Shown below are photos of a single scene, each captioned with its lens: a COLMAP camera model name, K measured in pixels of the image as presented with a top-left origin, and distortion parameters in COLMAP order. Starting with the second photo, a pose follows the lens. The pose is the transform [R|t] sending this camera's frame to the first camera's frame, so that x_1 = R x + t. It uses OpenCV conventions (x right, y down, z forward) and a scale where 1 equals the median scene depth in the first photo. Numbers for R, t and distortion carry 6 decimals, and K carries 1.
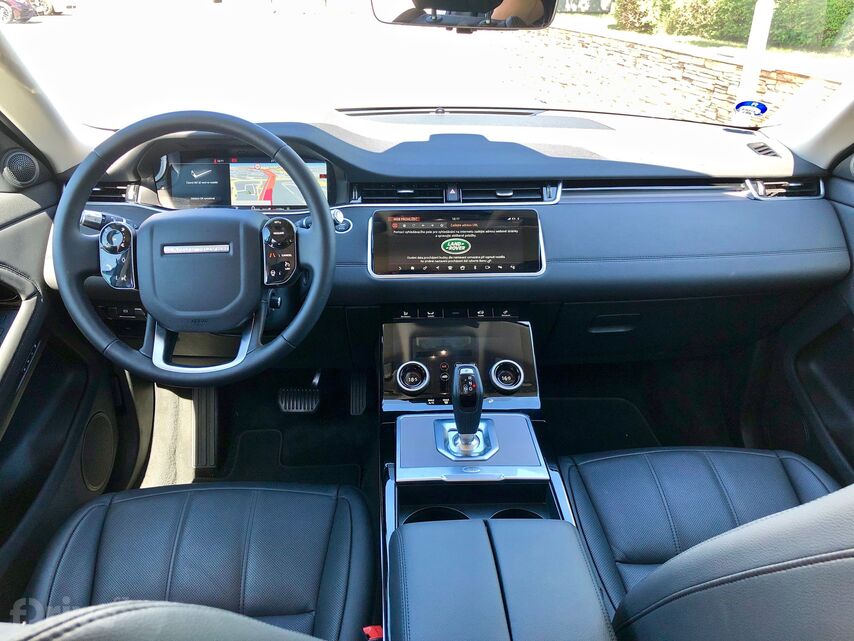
lens RADIAL K [[707.4, 0, 427.3], [0, 707.4, 338.3], [0, 0, 1]] dist [0.096388, -0.000891]
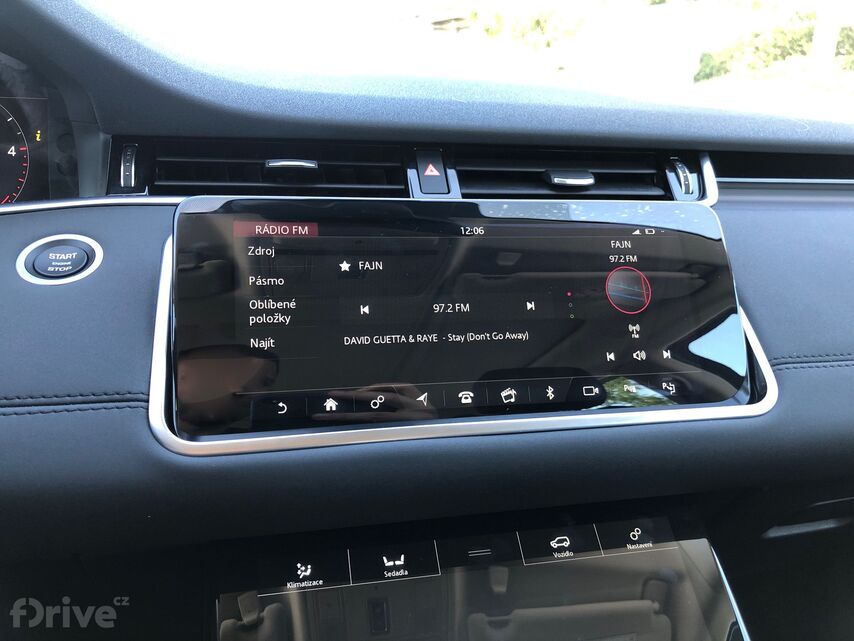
lens RADIAL K [[708.3, 0, 430.1], [0, 708.3, 320.3], [0, 0, 1]] dist [0.005739, 0.003118]
pose [[0.981831, -0.022430, 0.188426, -0.033376], [0.055165, 0.983841, -0.170332, -0.082583], [-0.181561, 0.177632, 0.967203, 0.725473]]
